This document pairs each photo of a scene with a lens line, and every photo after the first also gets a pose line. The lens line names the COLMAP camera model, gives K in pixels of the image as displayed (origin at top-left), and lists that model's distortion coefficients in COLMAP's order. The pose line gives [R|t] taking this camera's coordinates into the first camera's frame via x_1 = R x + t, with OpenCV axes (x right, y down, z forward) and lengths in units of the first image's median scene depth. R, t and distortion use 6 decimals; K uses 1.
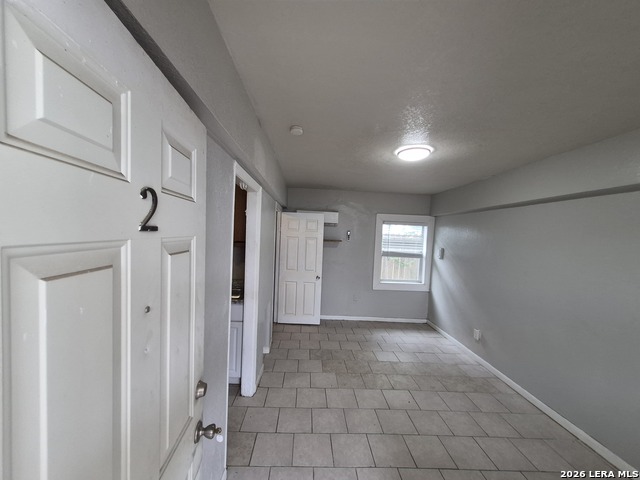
lens RADIAL K [[255.6, 0, 318.3], [0, 255.6, 242.0], [0, 0, 1]] dist [0.008488, -0.000046]
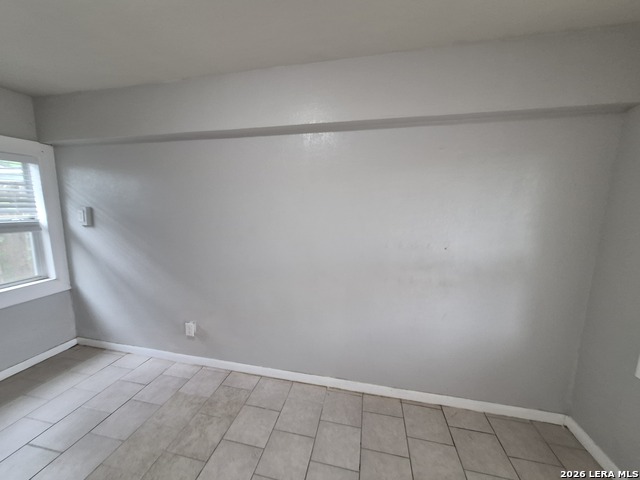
lens RADIAL K [[255.6, 0, 318.3], [0, 255.6, 242.0], [0, 0, 1]] dist [0.008488, -0.000046]
pose [[0.274464, -0.183196, 0.943986, 0.081776], [0.040343, 0.983014, 0.179040, 0.018681], [-0.960751, -0.011056, 0.277193, 0.360728]]
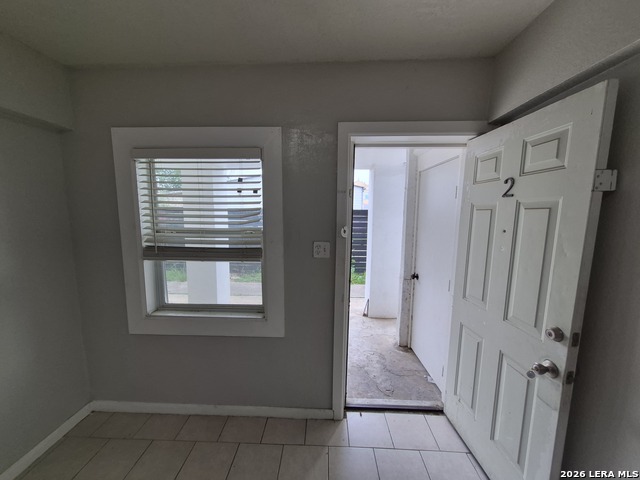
lens RADIAL K [[255.6, 0, 318.3], [0, 255.6, 242.0], [0, 0, 1]] dist [0.008488, -0.000046]
pose [[-0.995560, -0.061188, 0.071524, 0.111174], [-0.048943, 0.985589, 0.161922, 0.008841], [-0.080401, 0.157703, -0.984208, 0.455746]]
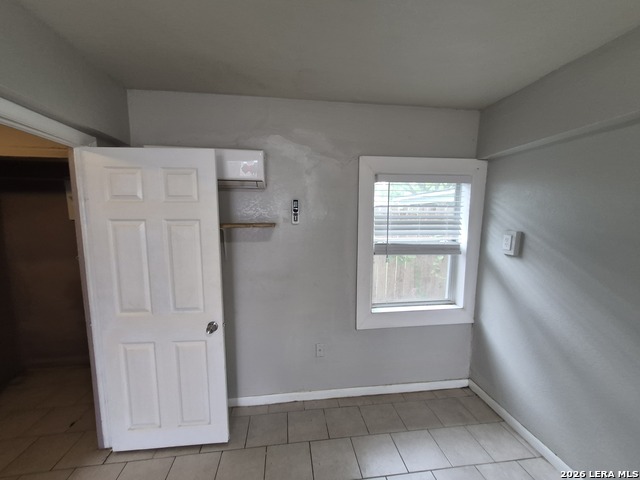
lens RADIAL K [[252.1, 0, 310.7], [0, 252.1, 244.4], [0, 0, 1]] dist [0.001258, 0.000019]
pose [[0.996867, -0.050758, 0.060660, 0.117125], [0.045893, 0.995812, 0.079075, -0.002693], [-0.064420, -0.076043, 0.995021, 0.595005]]
